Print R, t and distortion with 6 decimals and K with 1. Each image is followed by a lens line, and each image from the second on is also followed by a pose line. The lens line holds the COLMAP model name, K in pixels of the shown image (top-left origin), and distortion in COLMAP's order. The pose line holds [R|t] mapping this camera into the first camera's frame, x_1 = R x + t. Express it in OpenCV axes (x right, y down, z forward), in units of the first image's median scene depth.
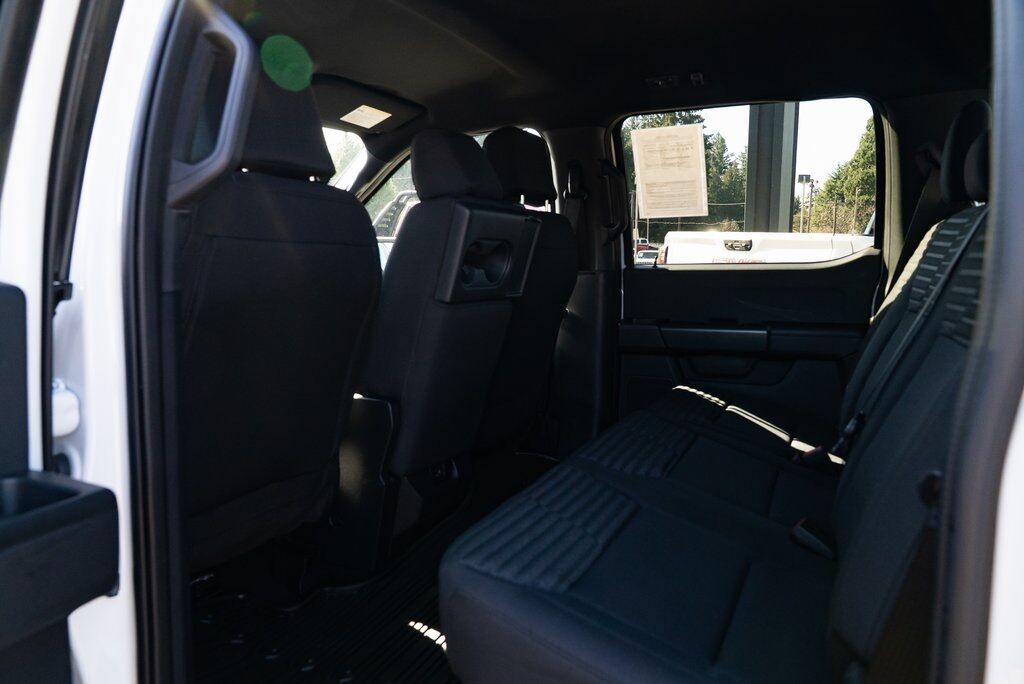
lens RADIAL K [[697.3, 0, 515.1], [0, 697.3, 338.0], [0, 0, 1]] dist [-0.029688, 0.018363]
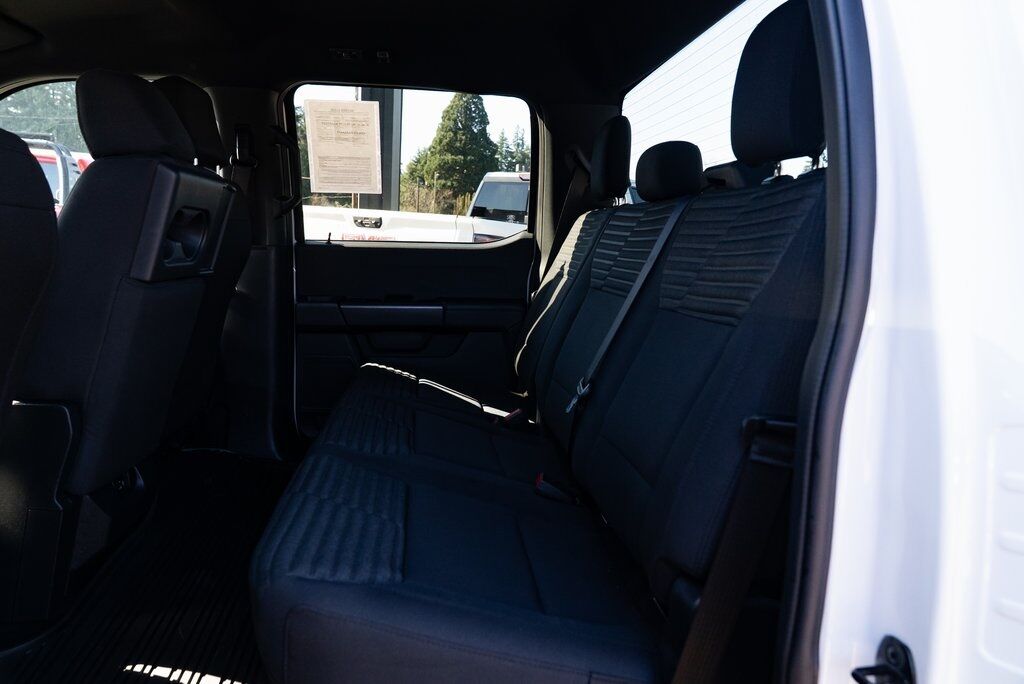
lens RADIAL K [[697.3, 0, 512.6], [0, 697.3, 335.3], [0, 0, 1]] dist [-0.029688, 0.018363]
pose [[0.842487, -0.042117, 0.537067, -0.125215], [0.024656, 0.998909, 0.039657, -0.005883], [-0.538152, -0.020168, 0.842607, 0.040673]]
